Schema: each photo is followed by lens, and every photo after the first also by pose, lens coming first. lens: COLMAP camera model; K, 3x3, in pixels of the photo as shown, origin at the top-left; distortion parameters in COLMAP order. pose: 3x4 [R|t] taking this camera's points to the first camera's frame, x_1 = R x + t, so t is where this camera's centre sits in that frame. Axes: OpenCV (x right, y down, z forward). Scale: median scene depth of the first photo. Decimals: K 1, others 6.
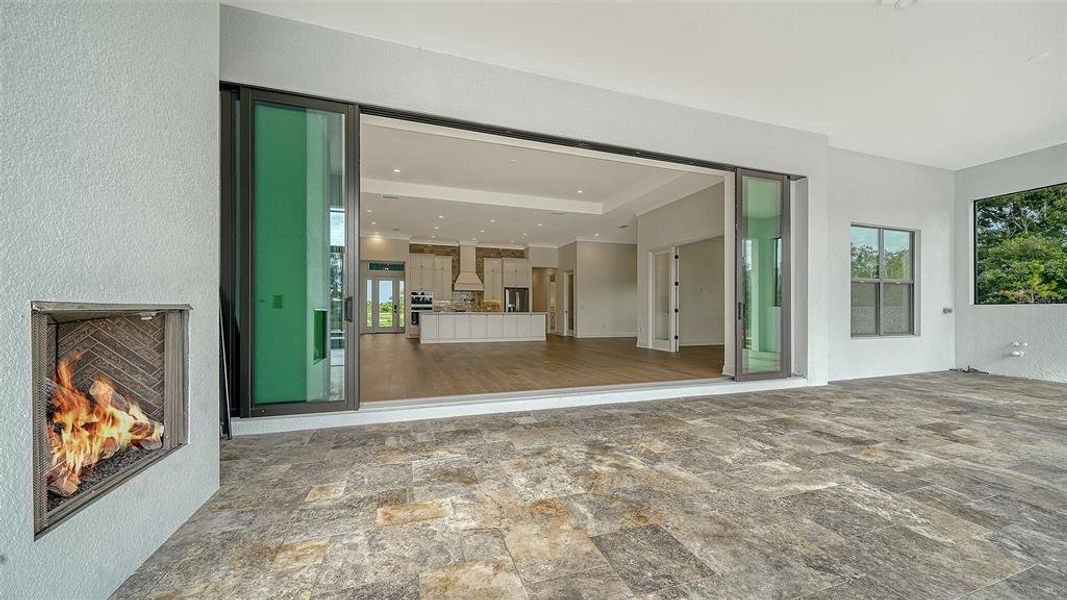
lens RADIAL K [[373.2, 0, 529.1], [0, 373.2, 310.3], [0, 0, 1]] dist [0.002923, -0.001242]
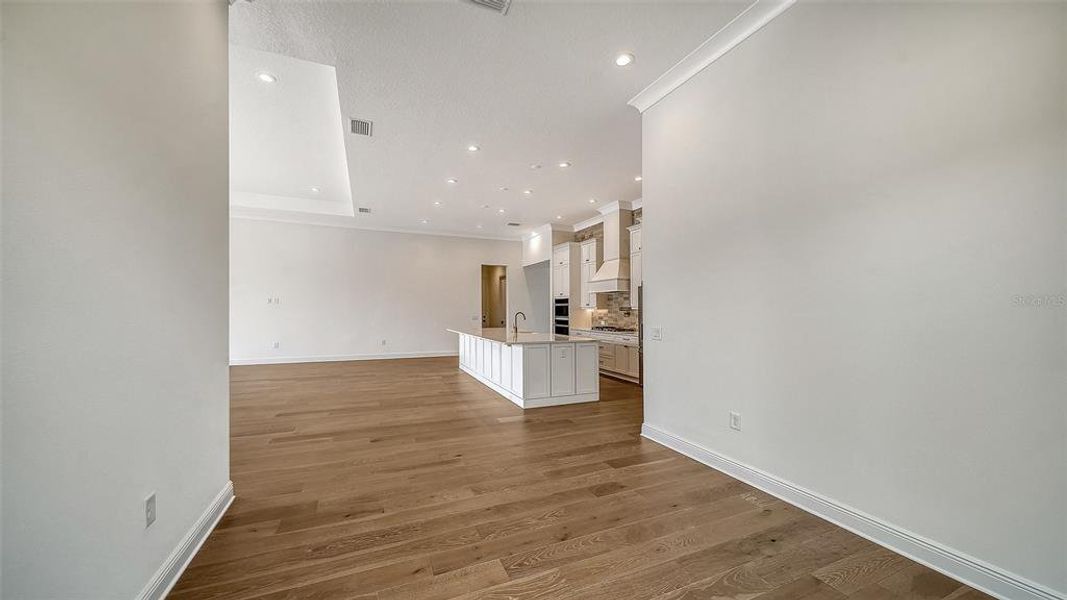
lens RADIAL K [[373.2, 0, 533.8], [0, 373.2, 307.4], [0, 0, 1]] dist [0.002923, -0.001242]
pose [[0.101132, -0.002704, -0.994869, 0.389580], [0.005630, 0.999982, -0.002146, -0.029180], [0.994857, -0.005384, 0.101145, 0.819327]]
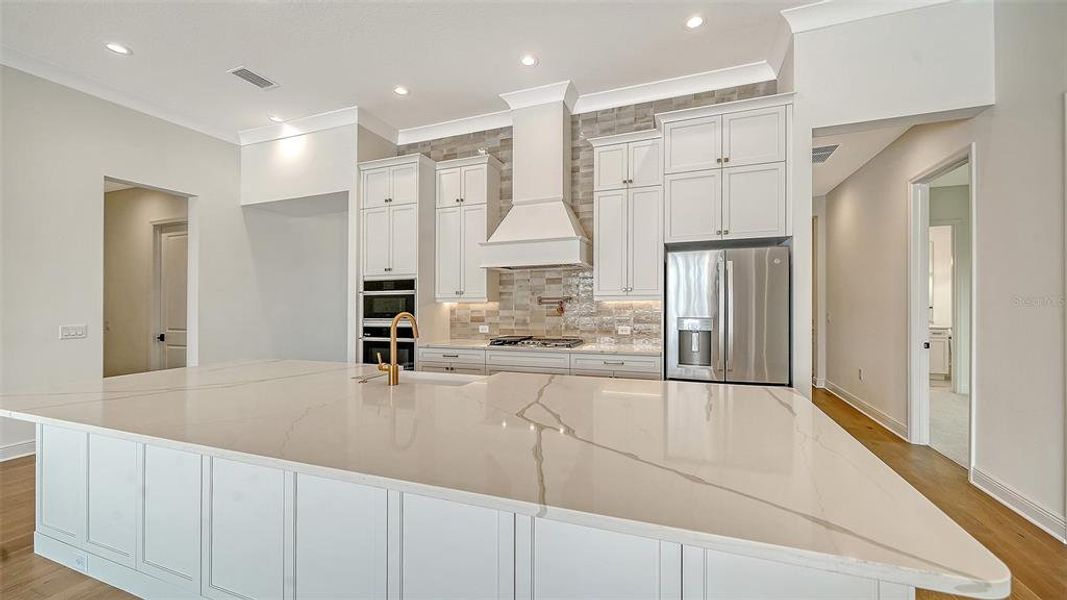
lens RADIAL K [[404.0, 0, 535.9], [0, 404.0, 296.3], [0, 0, 1]] dist [0.001391, 0.000408]
pose [[0.781297, -0.015417, -0.623969, 0.024707], [0.009945, 0.999875, -0.012253, -0.026985], [0.624080, 0.003368, 0.781353, 0.755869]]
